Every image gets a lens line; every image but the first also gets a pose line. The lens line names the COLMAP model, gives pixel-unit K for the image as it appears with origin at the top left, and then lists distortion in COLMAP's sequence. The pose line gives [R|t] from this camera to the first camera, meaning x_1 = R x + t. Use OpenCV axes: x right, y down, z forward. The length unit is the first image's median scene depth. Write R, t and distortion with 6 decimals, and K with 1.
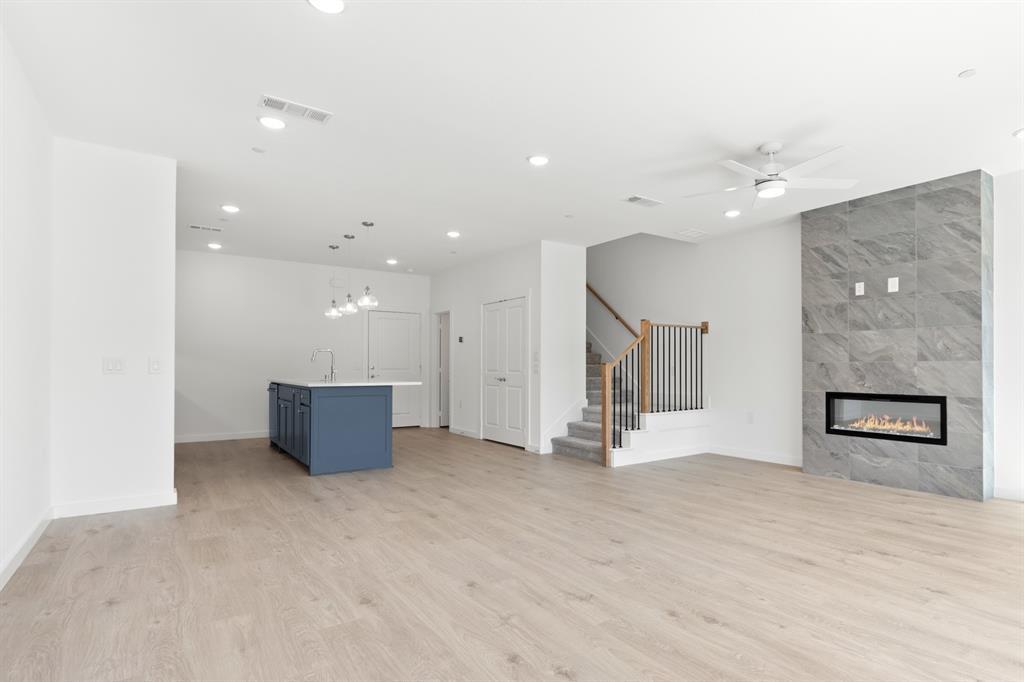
lens RADIAL K [[545.0, 0, 568.5], [0, 545.0, 368.2], [0, 0, 1]] dist [-0.003994, 0.000075]
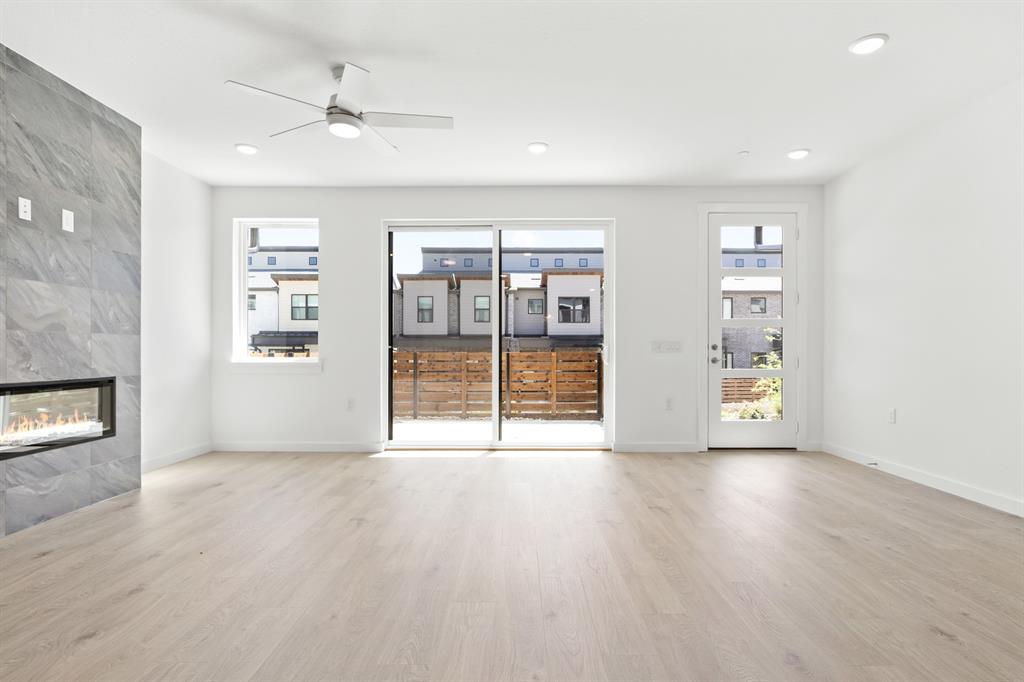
lens RADIAL K [[536.6, 0, 513.3], [0, 536.6, 360.8], [0, 0, 1]] dist [-0.000756, 0.000827]
pose [[-0.790687, -0.014383, 0.612051, -0.261483], [-0.002574, 0.999793, 0.020168, 0.008580], [-0.612215, 0.014371, -0.790561, 1.166768]]
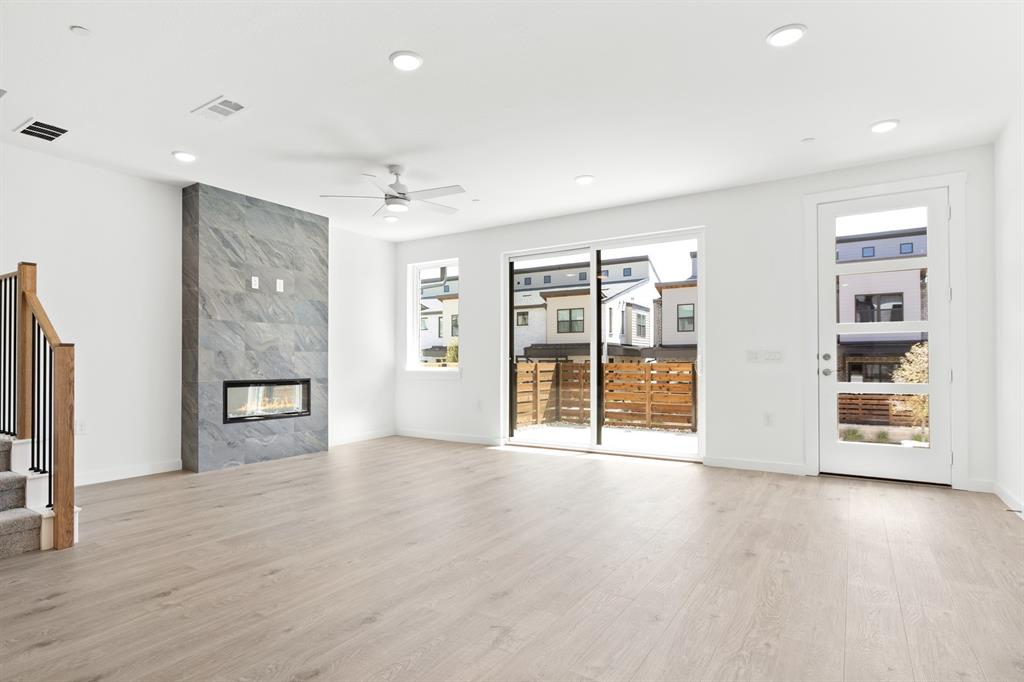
lens RADIAL K [[546.9, 0, 473.9], [0, 546.9, 369.5], [0, 0, 1]] dist [-0.003870, -0.000214]
pose [[-0.312670, -0.015848, 0.949730, -0.636755], [0.000483, 0.999858, 0.016843, 0.007208], [-0.949862, 0.005726, -0.312618, 0.949705]]
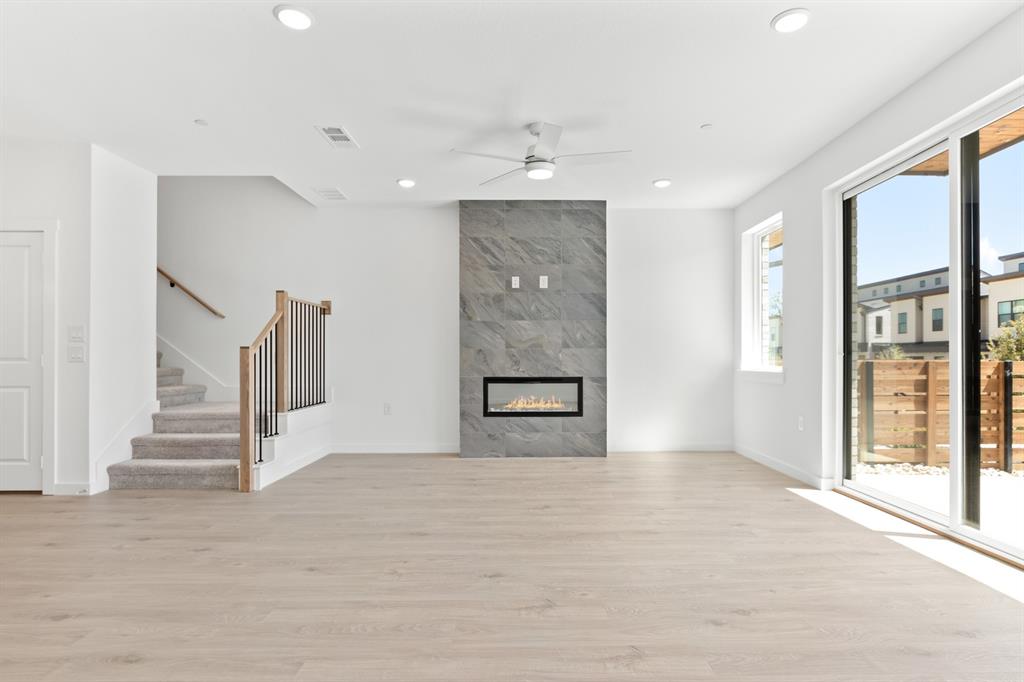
lens RADIAL K [[530.0, 0, 533.8], [0, 530.0, 362.2], [0, 0, 1]] dist [-0.011183, 0.001234]
pose [[0.585650, -0.006597, 0.810537, -0.320773], [0.002527, 0.999977, 0.006313, 0.009524], [-0.810560, -0.001649, 0.585653, 0.349695]]
